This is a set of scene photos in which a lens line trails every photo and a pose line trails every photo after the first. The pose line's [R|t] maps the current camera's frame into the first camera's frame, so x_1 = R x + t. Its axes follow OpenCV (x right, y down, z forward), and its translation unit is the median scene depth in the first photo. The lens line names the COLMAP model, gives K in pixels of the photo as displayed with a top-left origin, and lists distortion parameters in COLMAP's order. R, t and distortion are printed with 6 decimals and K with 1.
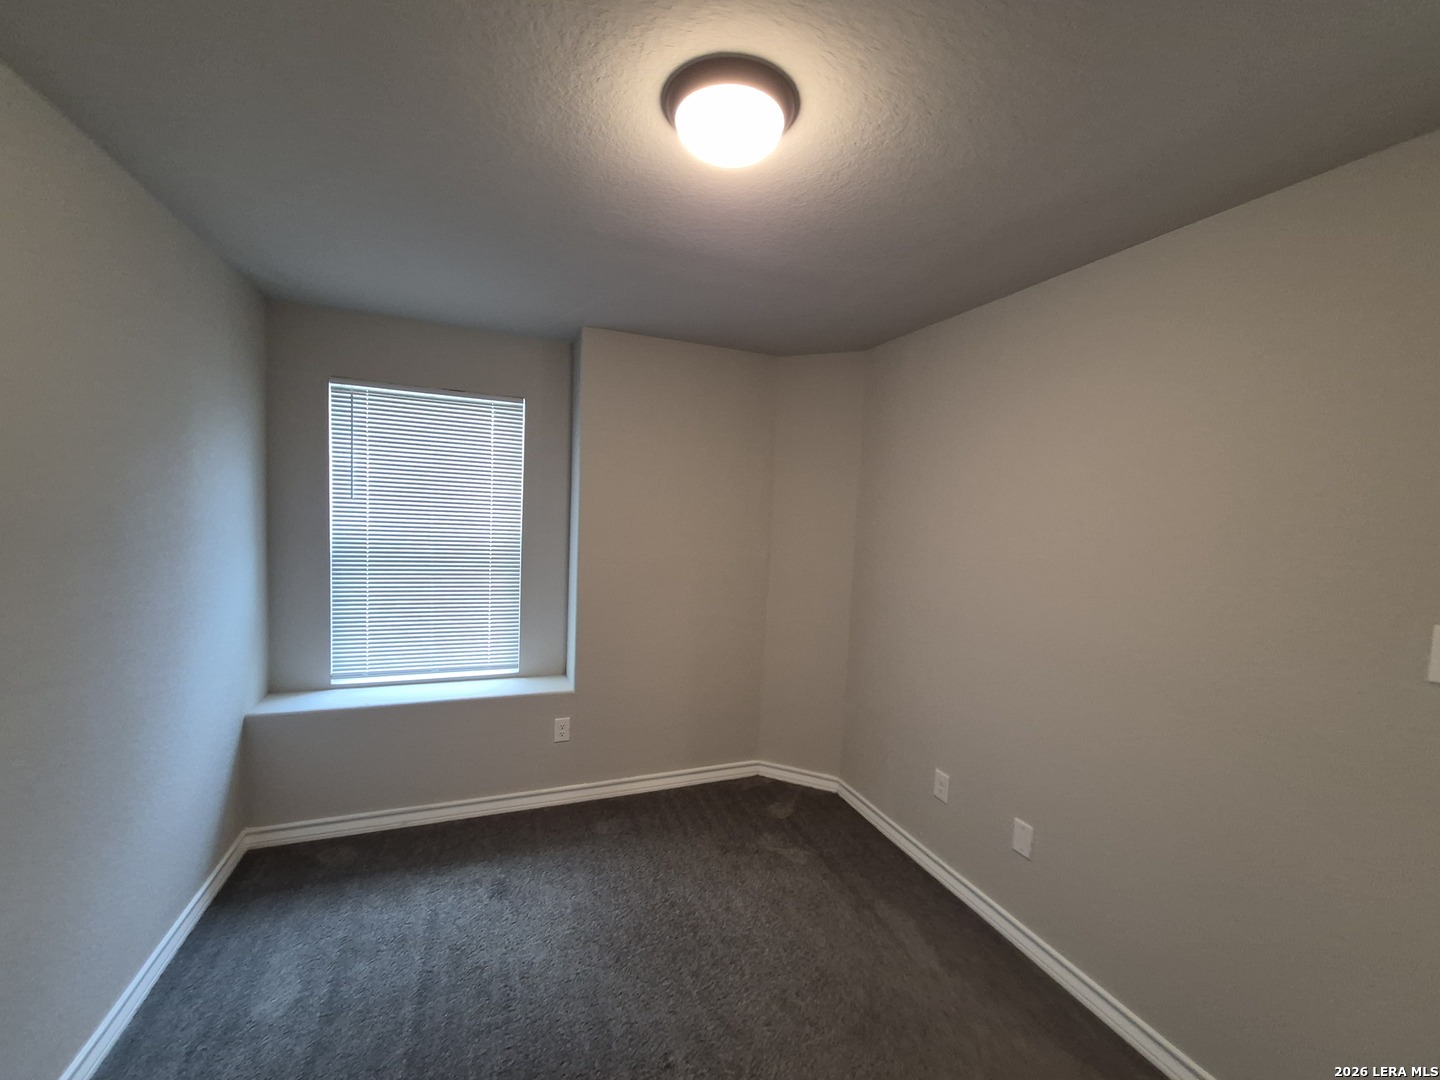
lens RADIAL K [[562.8, 0, 709.7], [0, 562.8, 546.2], [0, 0, 1]] dist [0.002478, -0.000162]
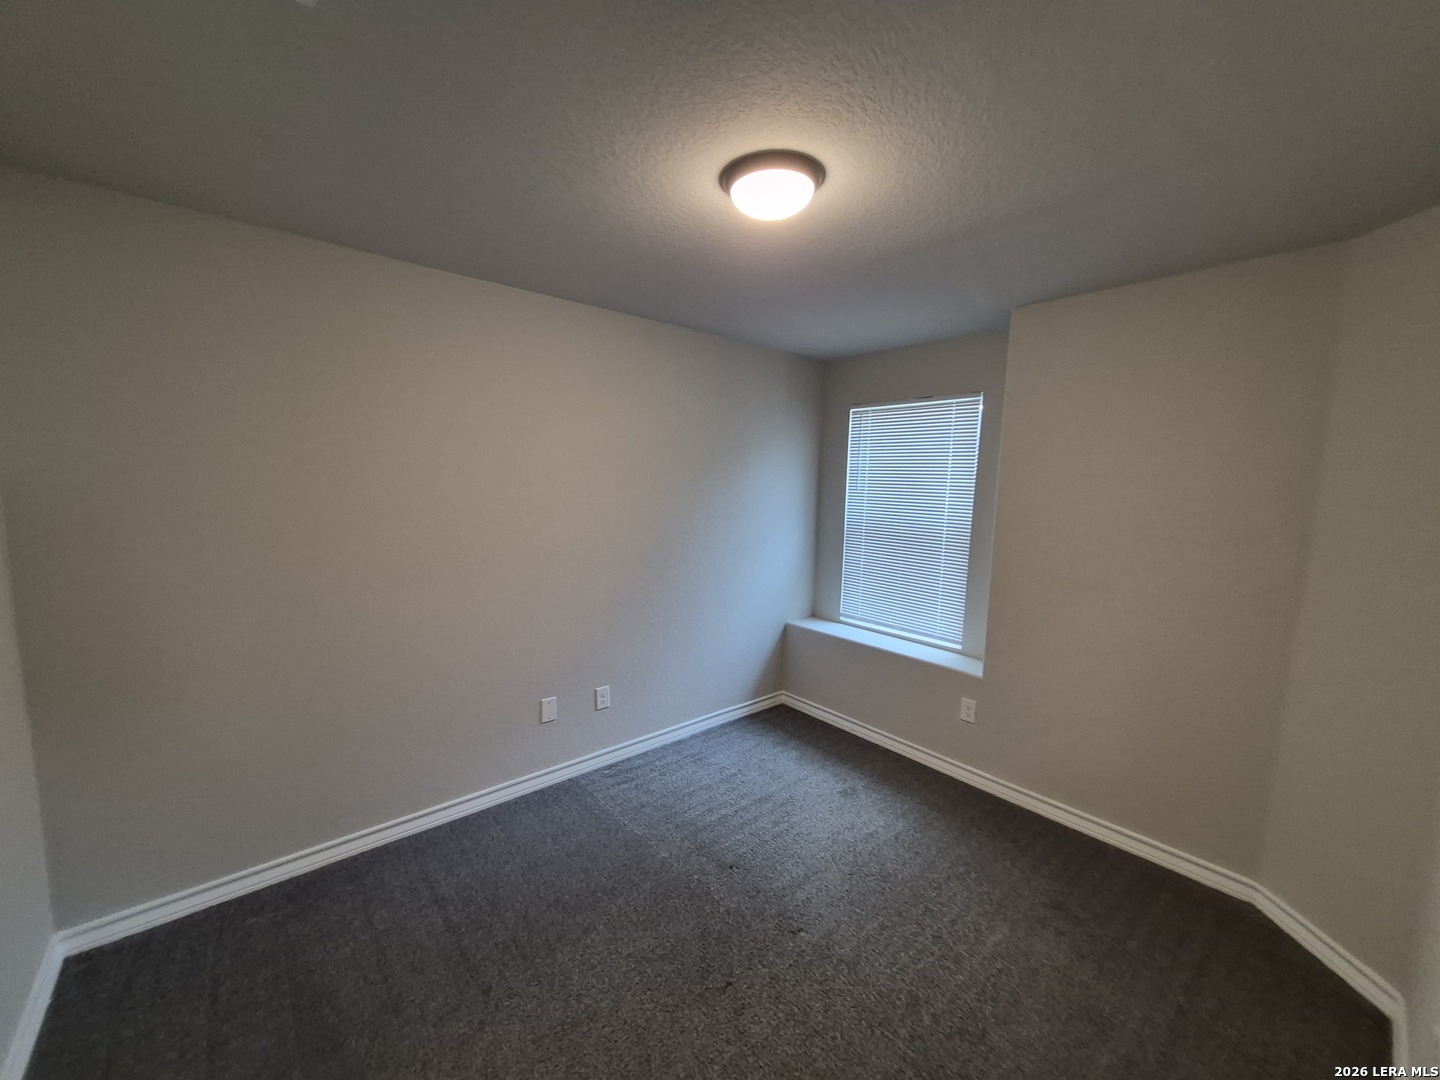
lens RADIAL K [[571.4, 0, 711.6], [0, 571.4, 543.9], [0, 0, 1]] dist [0.001333, 0.000014]
pose [[0.321669, 0.069390, -0.944306, 0.579337], [-0.073330, 0.996141, 0.048219, 0.006360], [0.944008, 0.053735, 0.325516, 0.206428]]
